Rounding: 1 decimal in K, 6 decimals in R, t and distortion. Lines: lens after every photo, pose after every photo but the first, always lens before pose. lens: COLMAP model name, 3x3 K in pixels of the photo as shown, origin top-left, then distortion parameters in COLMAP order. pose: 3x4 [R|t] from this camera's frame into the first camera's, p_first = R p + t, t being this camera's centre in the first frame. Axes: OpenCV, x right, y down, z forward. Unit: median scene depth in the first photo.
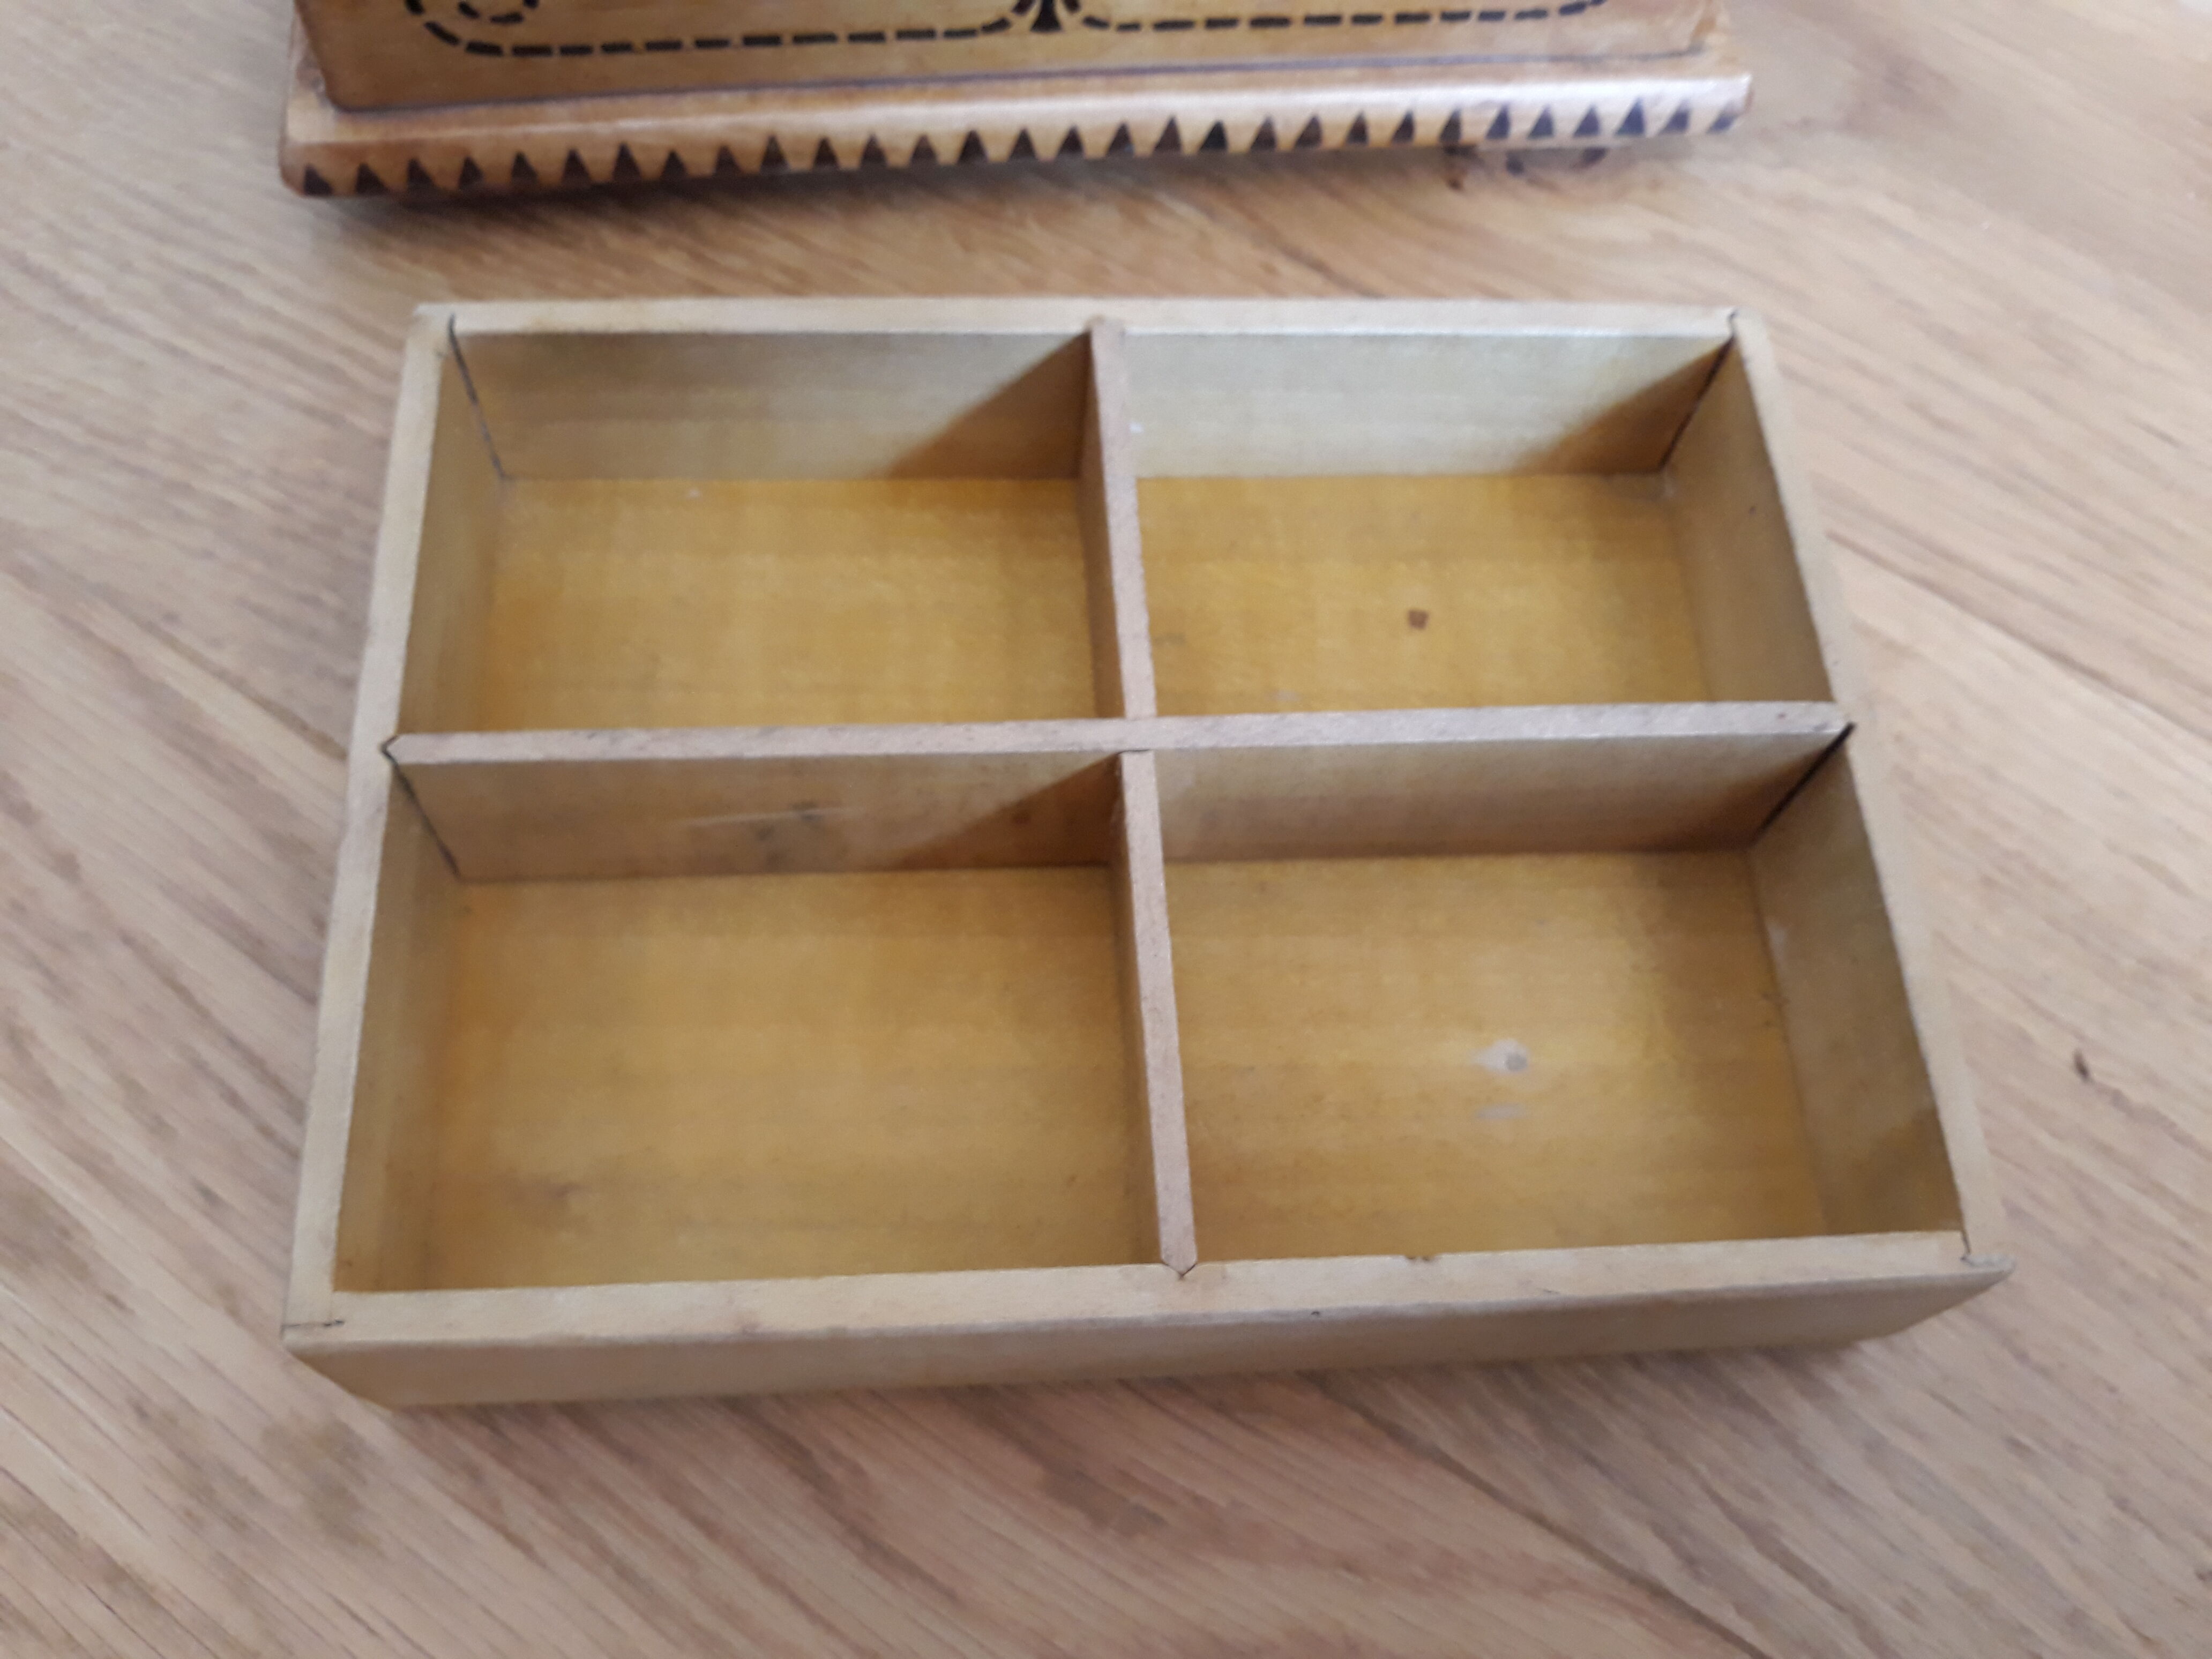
lens RADIAL K [[1914.4, 0, 1106.0], [0, 1914.4, 829.5], [0, 0, 1]] dist [-0.087769, 0.079021]
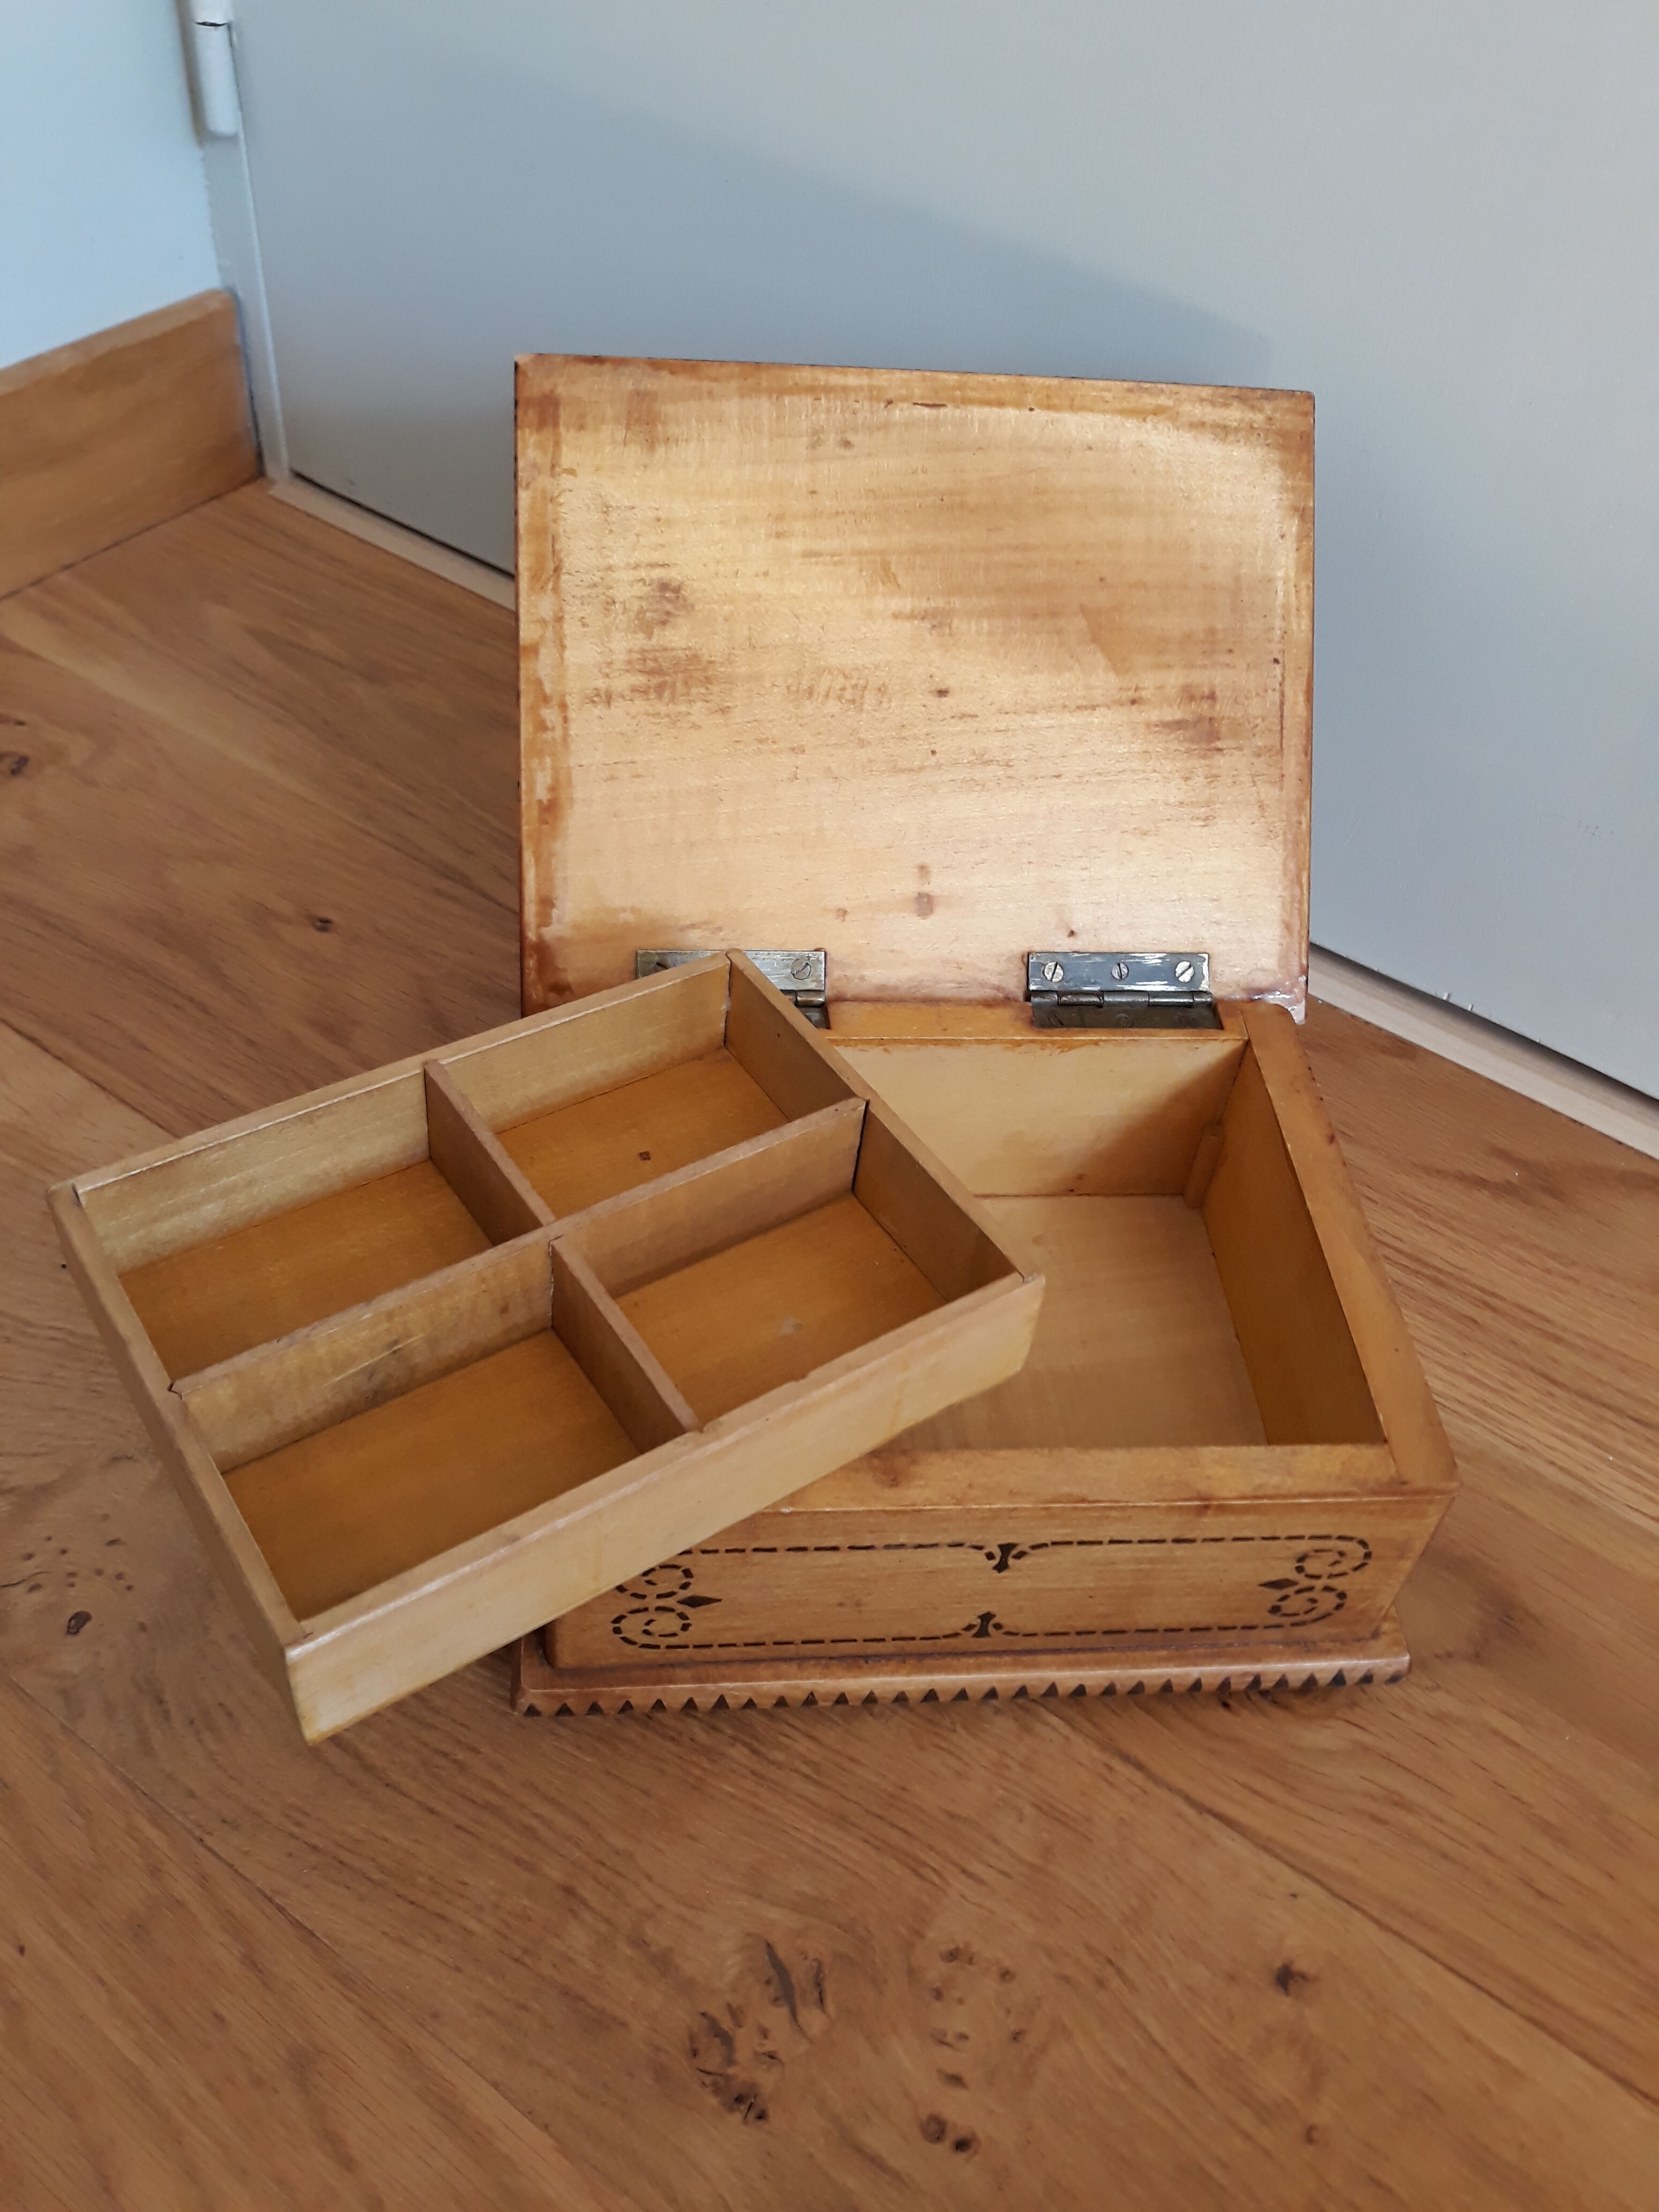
lens RADIAL K [[1868.1, 0, 829.5], [0, 1868.1, 1106.0], [0, 0, 1]] dist [-0.033383, 0.016619]
pose [[0.999000, 0.043107, -0.011864, -0.162343], [-0.044635, 0.946291, -0.320220, -0.327840], [-0.002577, 0.320429, 0.947269, -0.686903]]
